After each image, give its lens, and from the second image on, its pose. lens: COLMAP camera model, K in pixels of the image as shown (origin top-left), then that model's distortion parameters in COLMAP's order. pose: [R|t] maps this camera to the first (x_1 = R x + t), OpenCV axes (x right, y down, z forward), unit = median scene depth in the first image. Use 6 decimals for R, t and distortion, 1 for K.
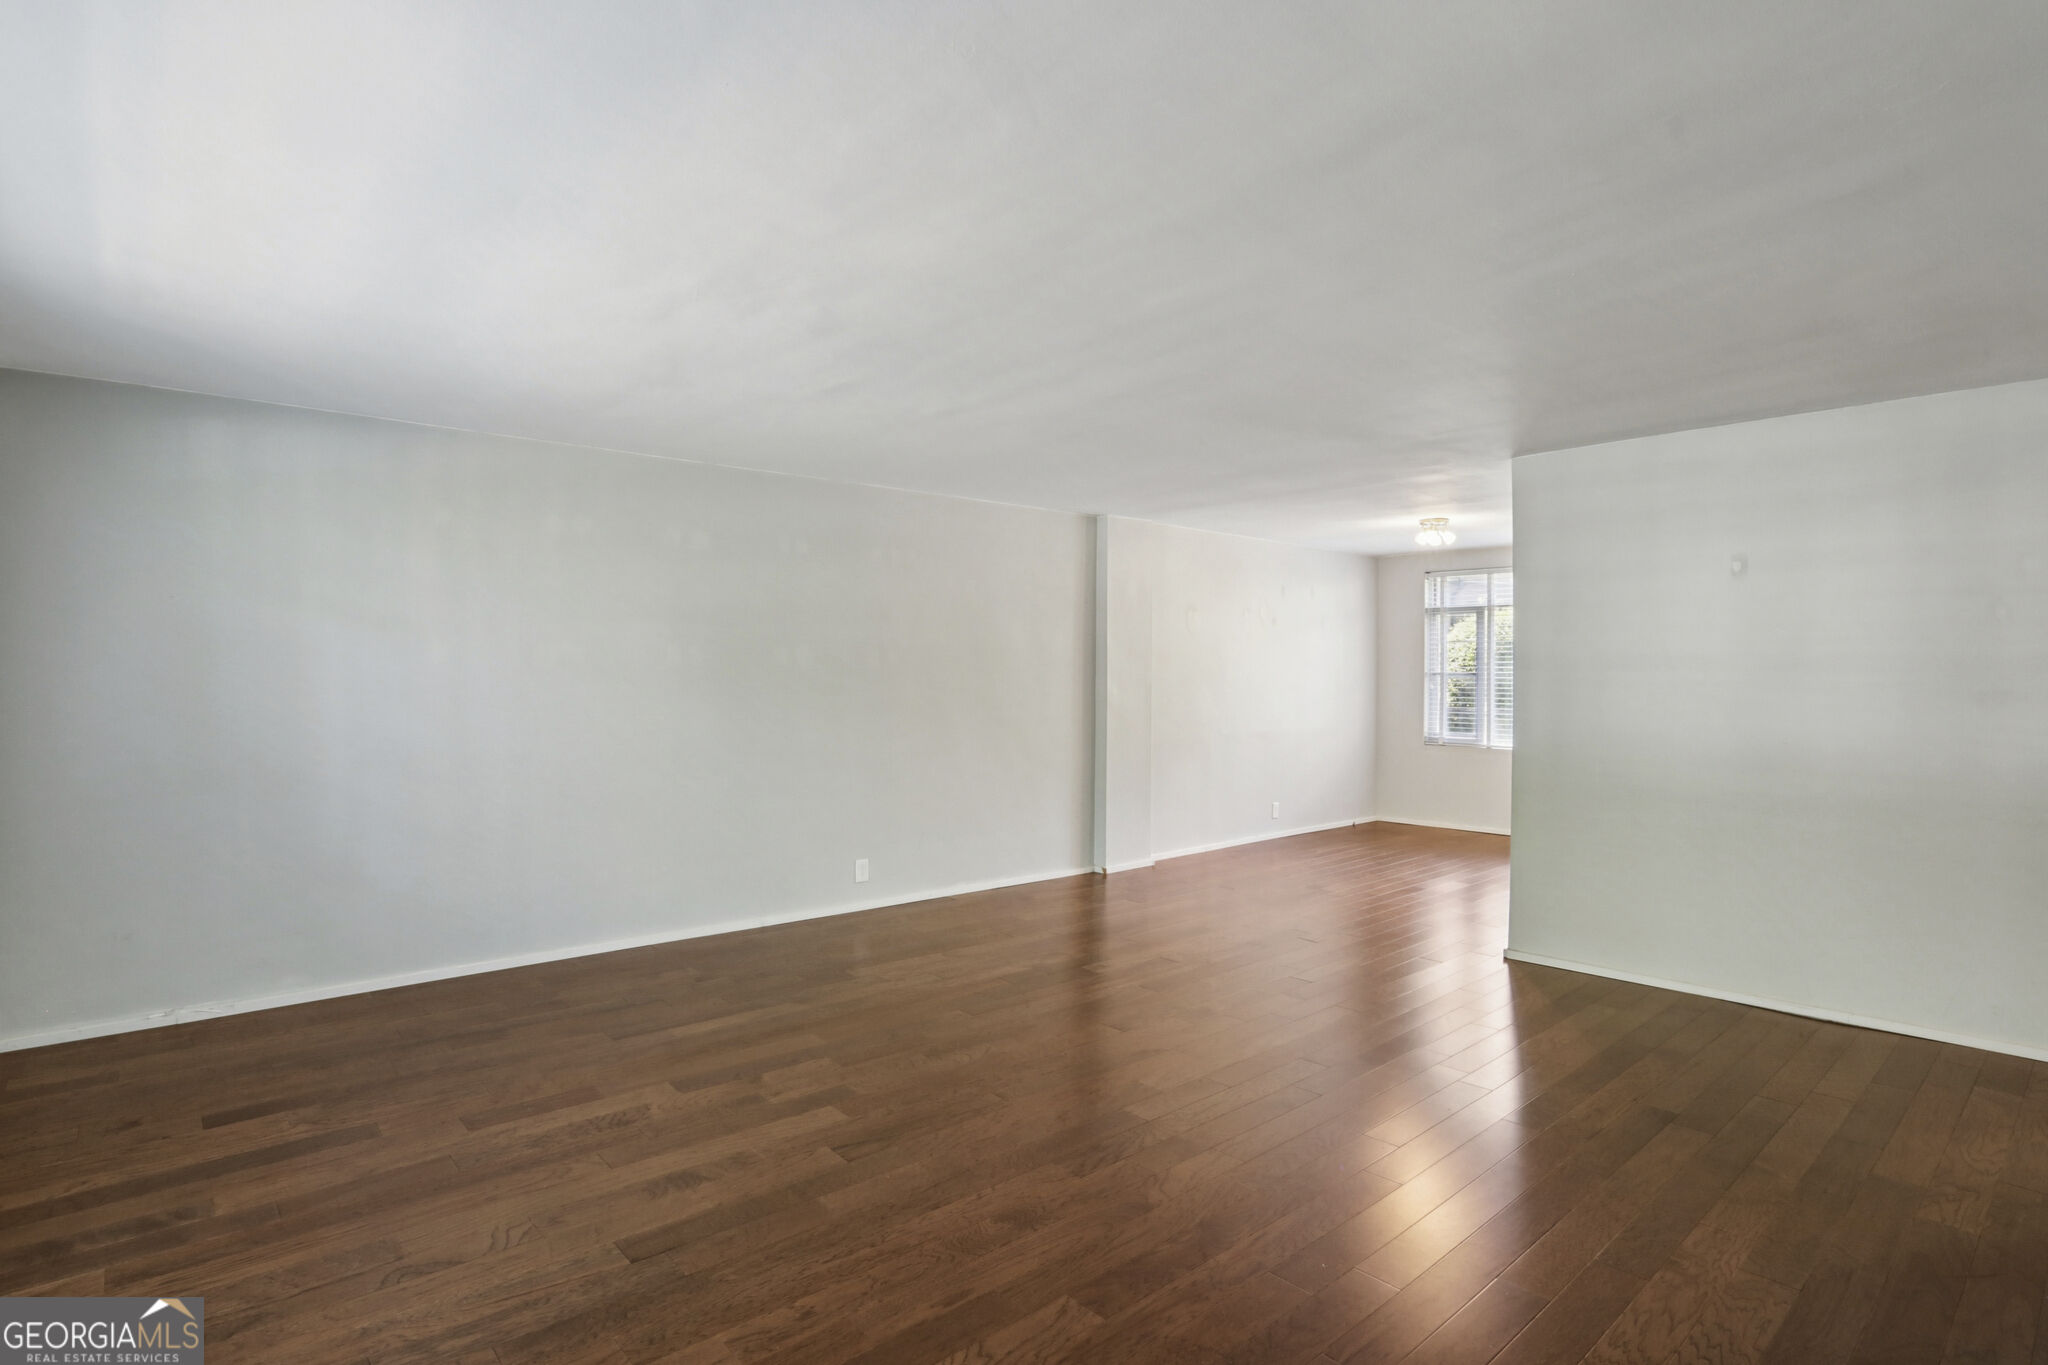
lens RADIAL K [[1000.9, 0, 974.9], [0, 1000.9, 685.9], [0, 0, 1]] dist [-0.059091, 0.026838]
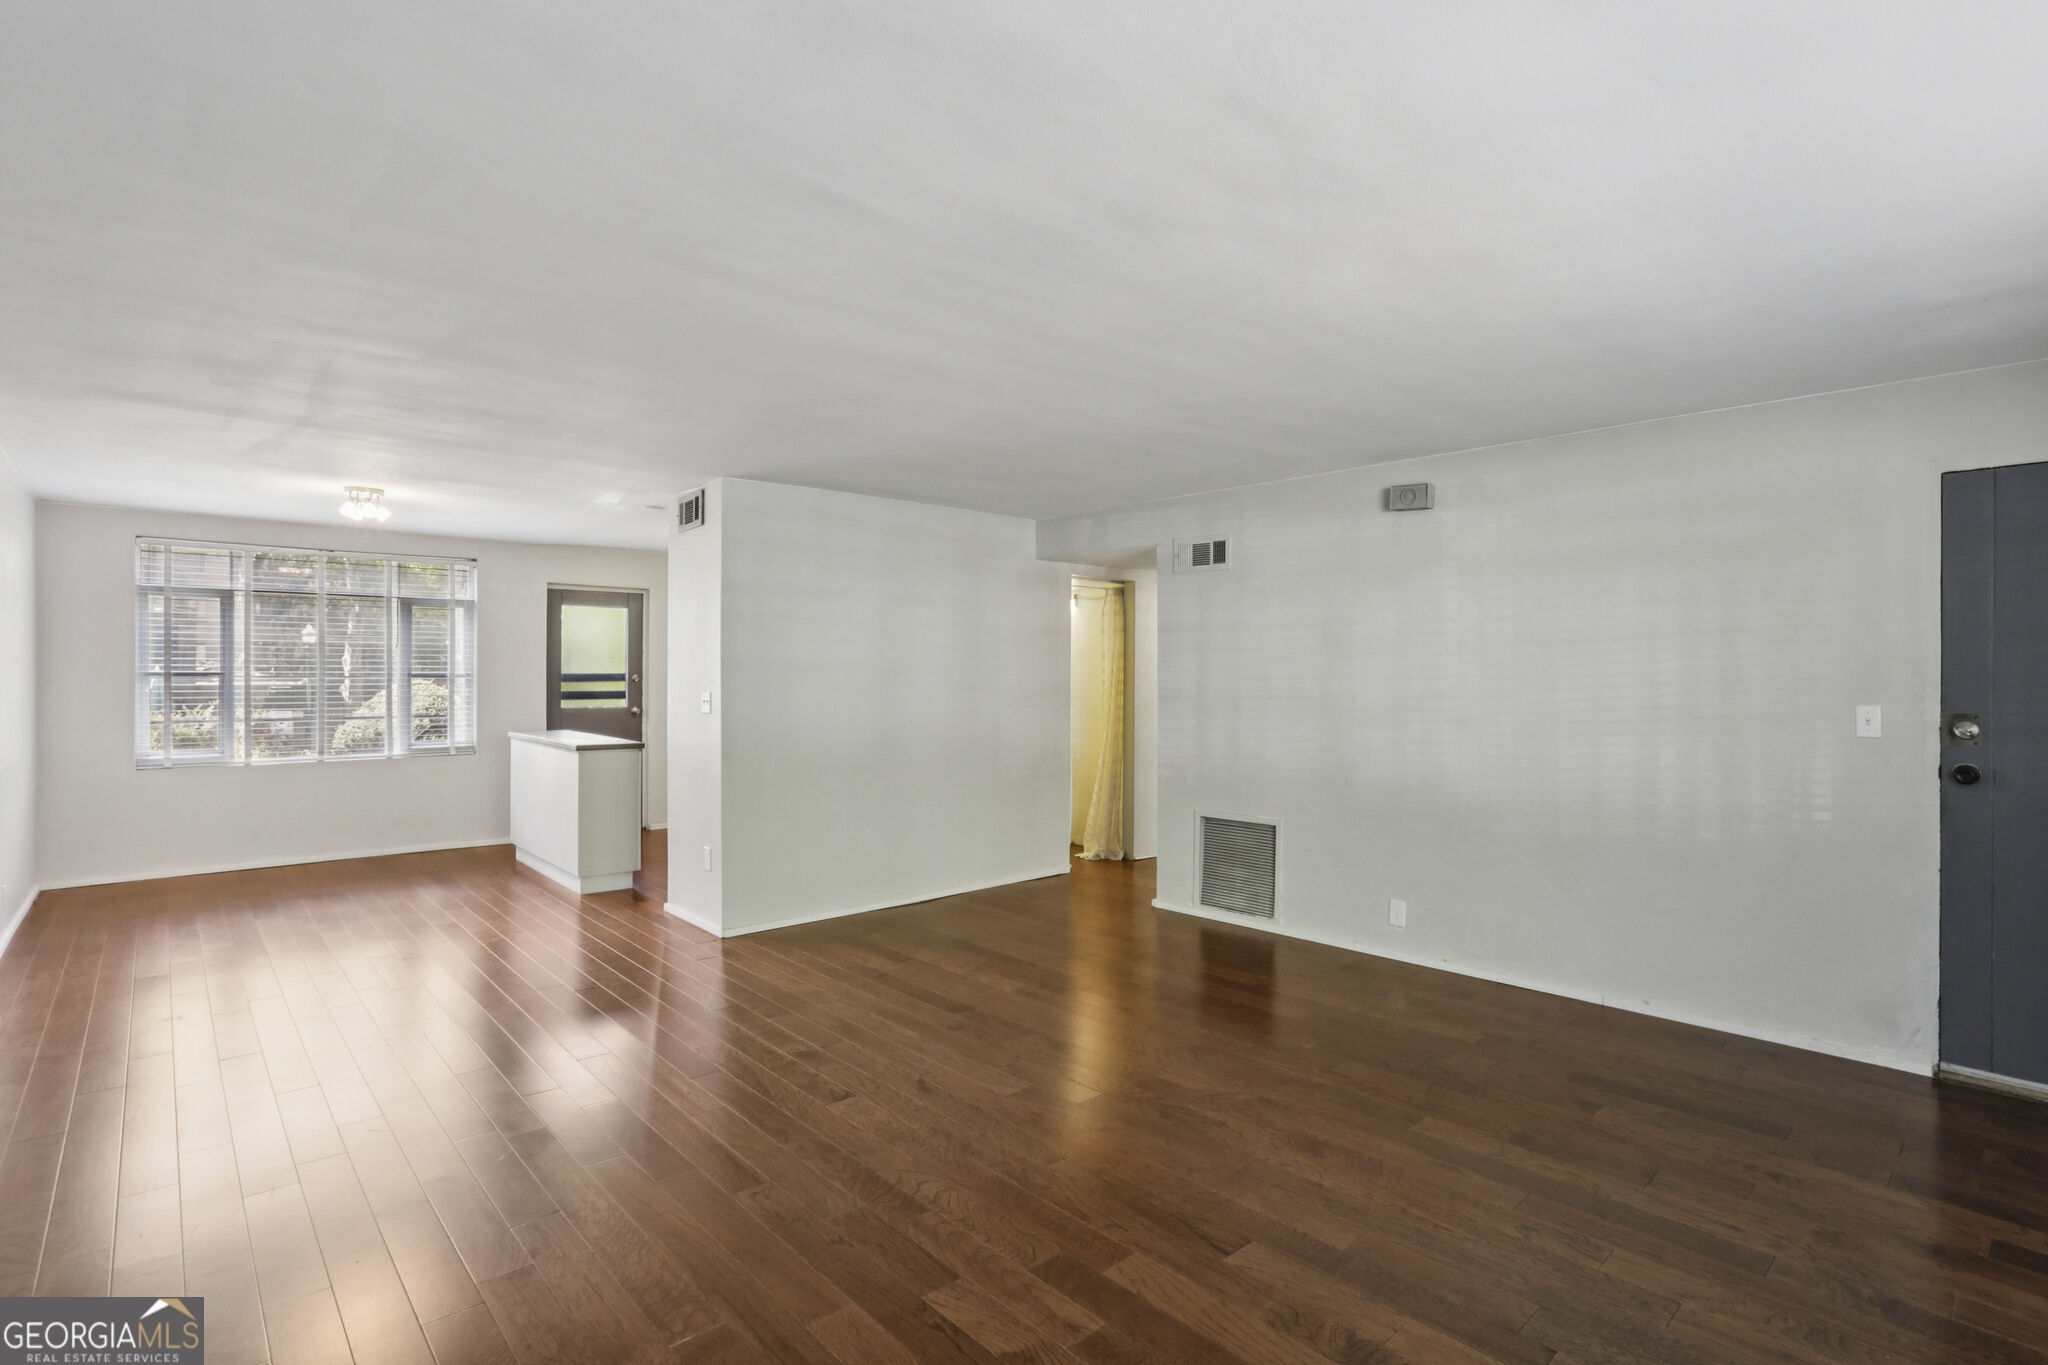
lens RADIAL K [[1000.9, 0, 1019.4], [0, 1000.9, 684.9], [0, 0, 1]] dist [-0.059091, 0.026838]
pose [[-0.053591, 0.001933, 0.998561, -0.772076], [0.001133, 0.999998, -0.001875, -0.004093], [-0.998562, 0.001031, -0.053593, 0.986442]]
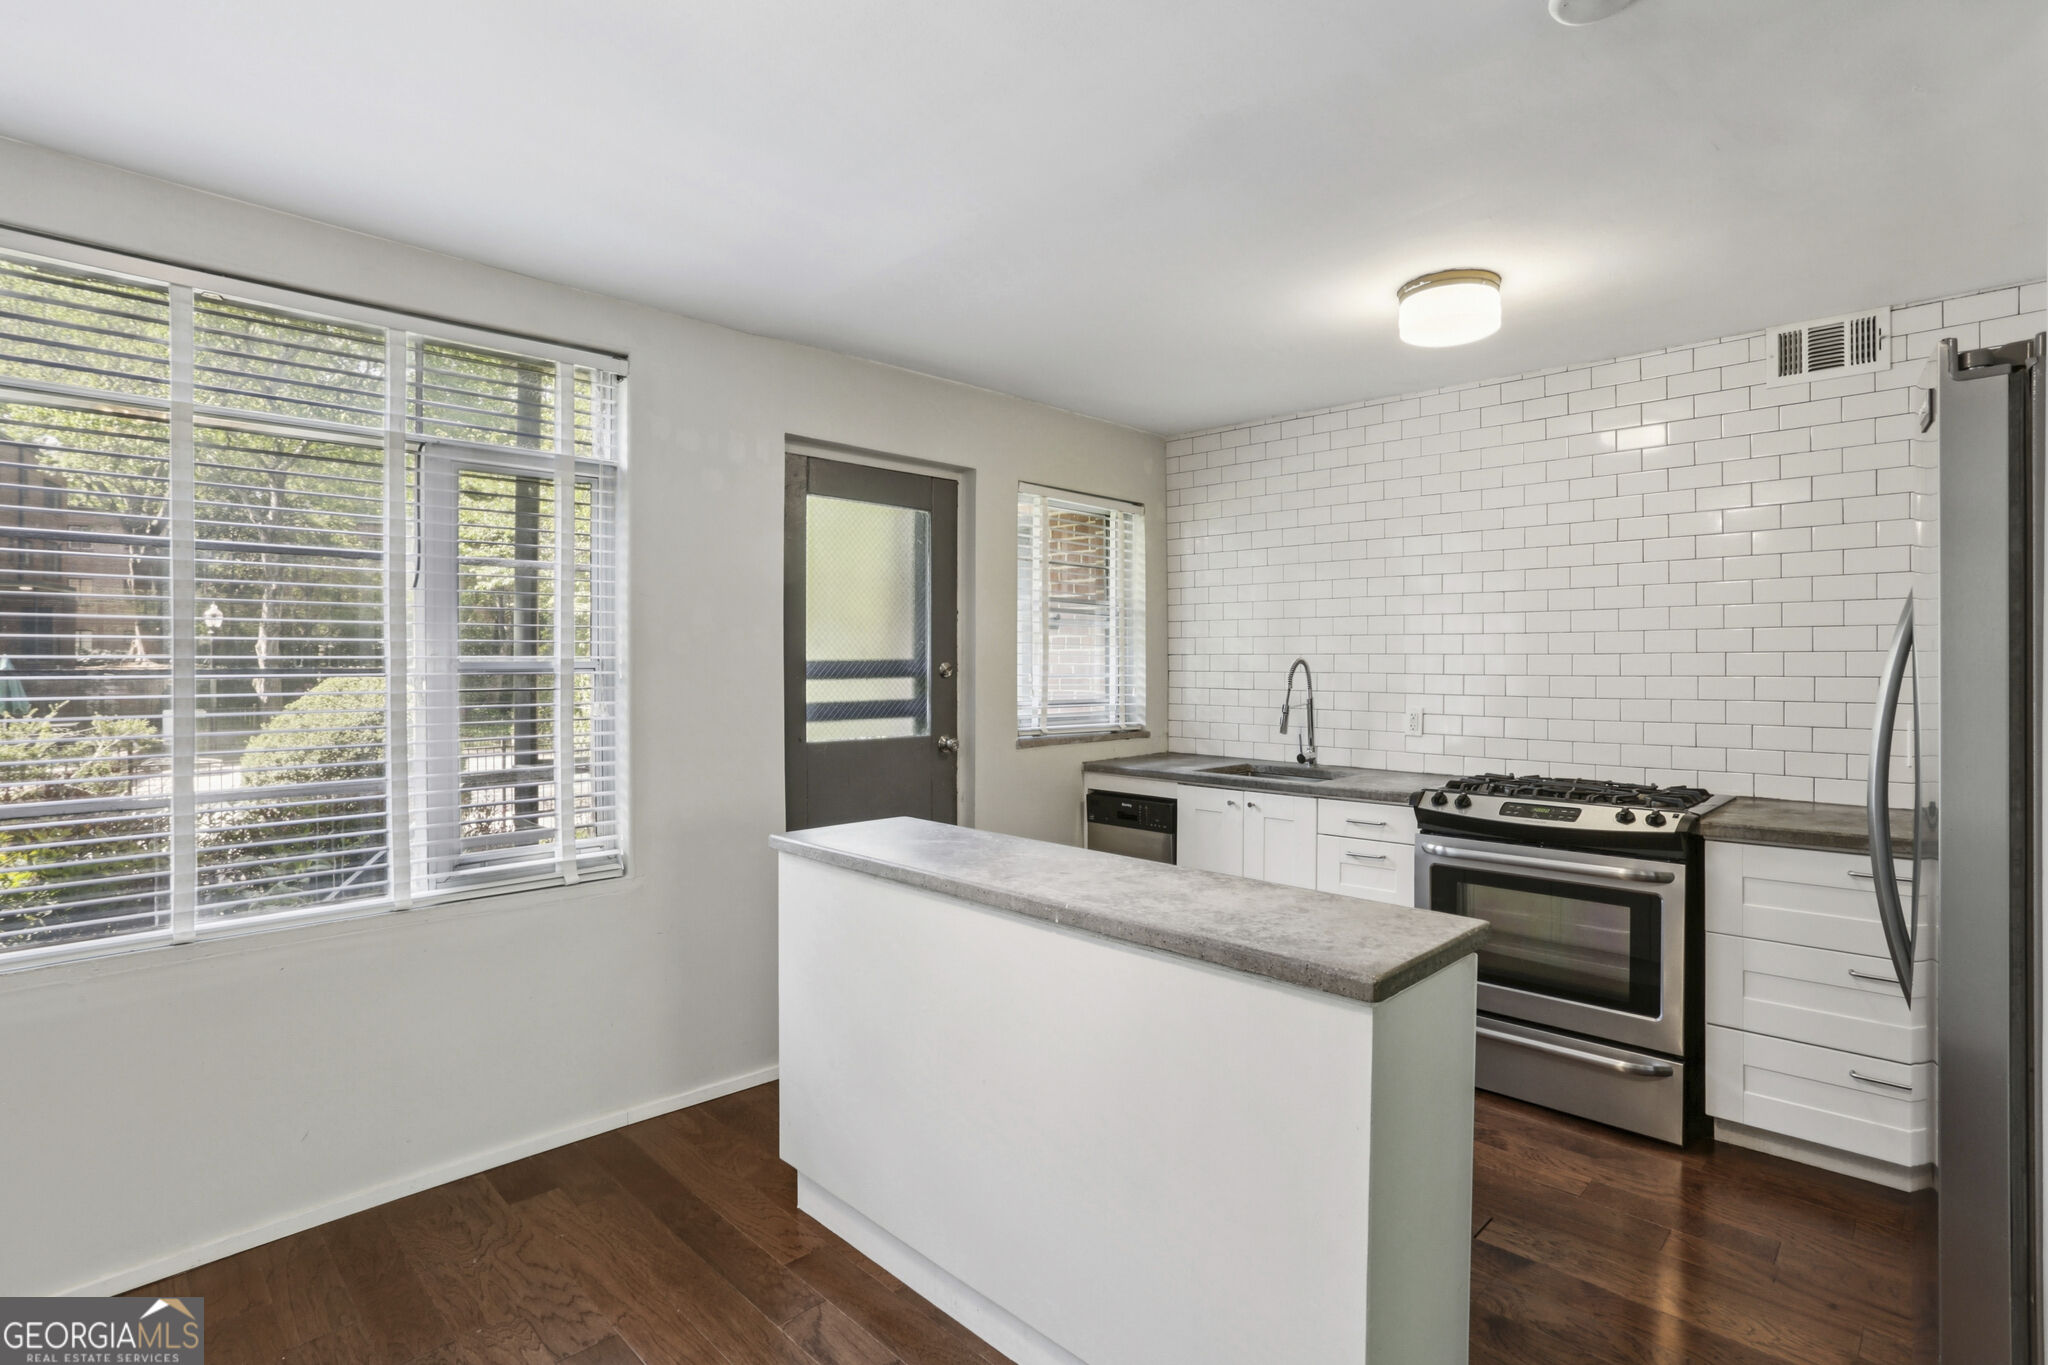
lens RADIAL K [[1000.9, 0, 1026.9], [0, 1000.9, 662.6], [0, 0, 1]] dist [-0.059091, 0.026838]
pose [[-0.117895, 0.010494, 0.992971, 0.627176], [0.006573, 0.999931, -0.009787, -0.022892], [-0.993004, 0.005373, -0.117956, 1.842523]]
